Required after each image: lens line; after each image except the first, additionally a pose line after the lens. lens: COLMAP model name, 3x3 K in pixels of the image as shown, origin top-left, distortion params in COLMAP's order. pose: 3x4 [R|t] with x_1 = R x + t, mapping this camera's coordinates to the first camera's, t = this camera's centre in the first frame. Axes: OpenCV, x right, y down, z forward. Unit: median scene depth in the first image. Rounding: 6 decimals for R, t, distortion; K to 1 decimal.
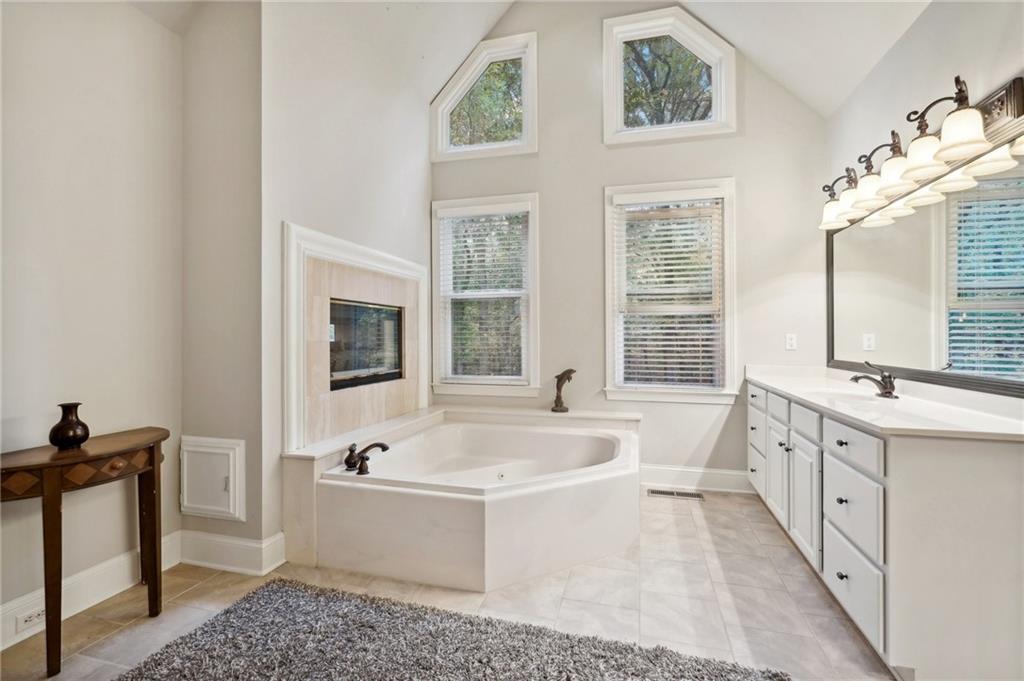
lens RADIAL K [[459.5, 0, 510.5], [0, 459.5, 337.1], [0, 0, 1]] dist [-0.011026, 0.005271]
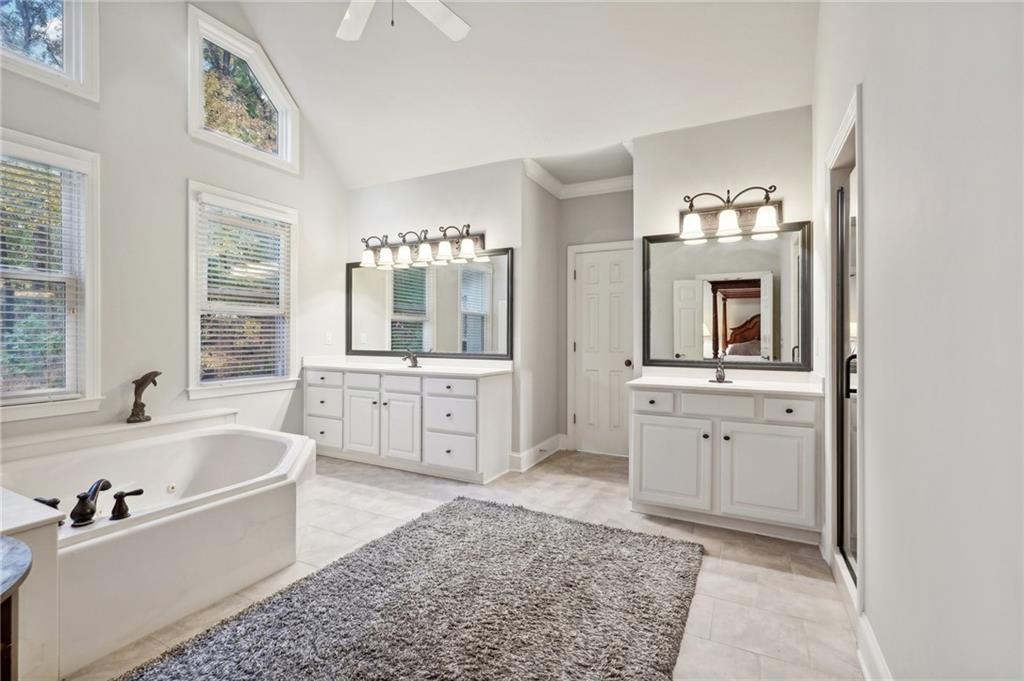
lens RADIAL K [[459.5, 0, 510.0], [0, 459.5, 337.1], [0, 0, 1]] dist [-0.011026, 0.005271]
pose [[0.207115, -0.003820, 0.978309, -0.639838], [-0.000235, 0.999992, 0.003955, -0.000022], [-0.978317, -0.001049, 0.207113, 0.153378]]
